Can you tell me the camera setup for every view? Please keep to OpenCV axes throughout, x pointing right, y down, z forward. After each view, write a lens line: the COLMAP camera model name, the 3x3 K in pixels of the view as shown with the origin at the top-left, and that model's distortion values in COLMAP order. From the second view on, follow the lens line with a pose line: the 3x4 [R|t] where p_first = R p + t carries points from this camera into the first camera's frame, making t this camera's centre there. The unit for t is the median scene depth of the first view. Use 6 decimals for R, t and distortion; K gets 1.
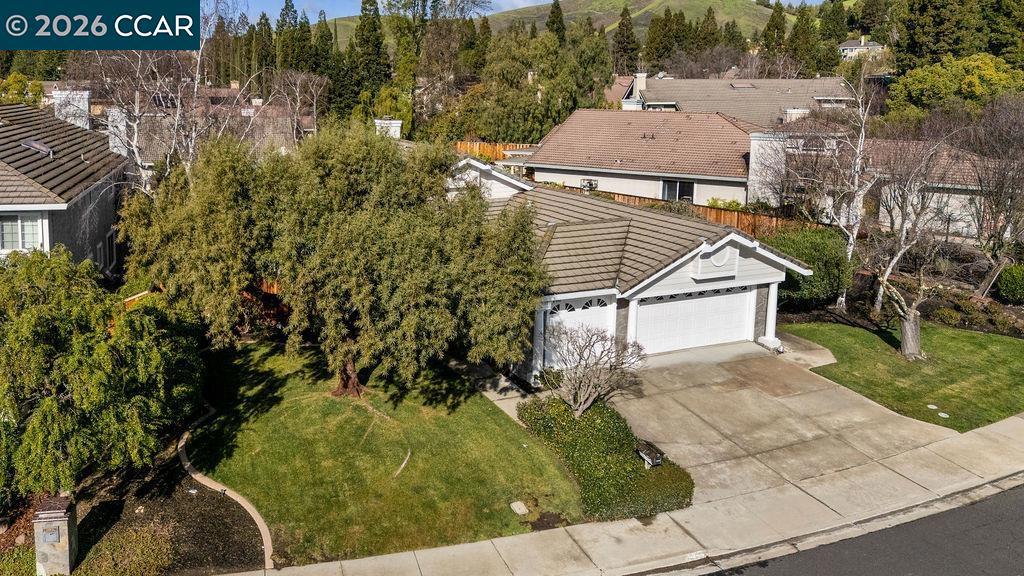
lens RADIAL K [[763.4, 0, 391.7], [0, 763.4, 239.0], [0, 0, 1]] dist [0.042742, -0.026061]
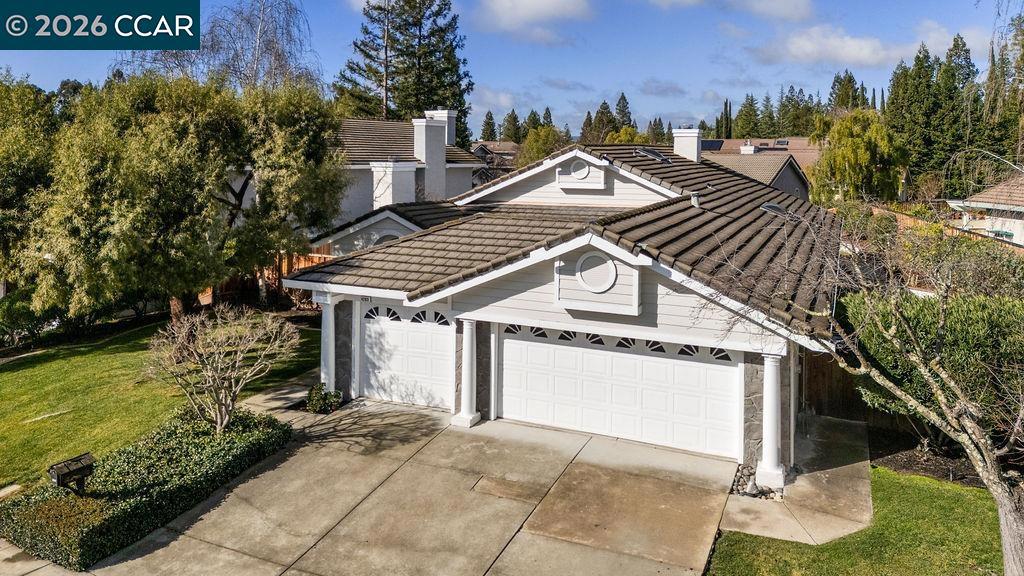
lens RADIAL K [[787.6, 0, 508.3], [0, 787.6, 164.7], [0, 0, 1]] dist [0.040807, -0.007524]
pose [[0.686706, 0.013673, -0.726807, 0.850405], [-0.150883, 0.980730, -0.124107, 0.026215], [0.711104, 0.194888, 0.675536, 0.544262]]
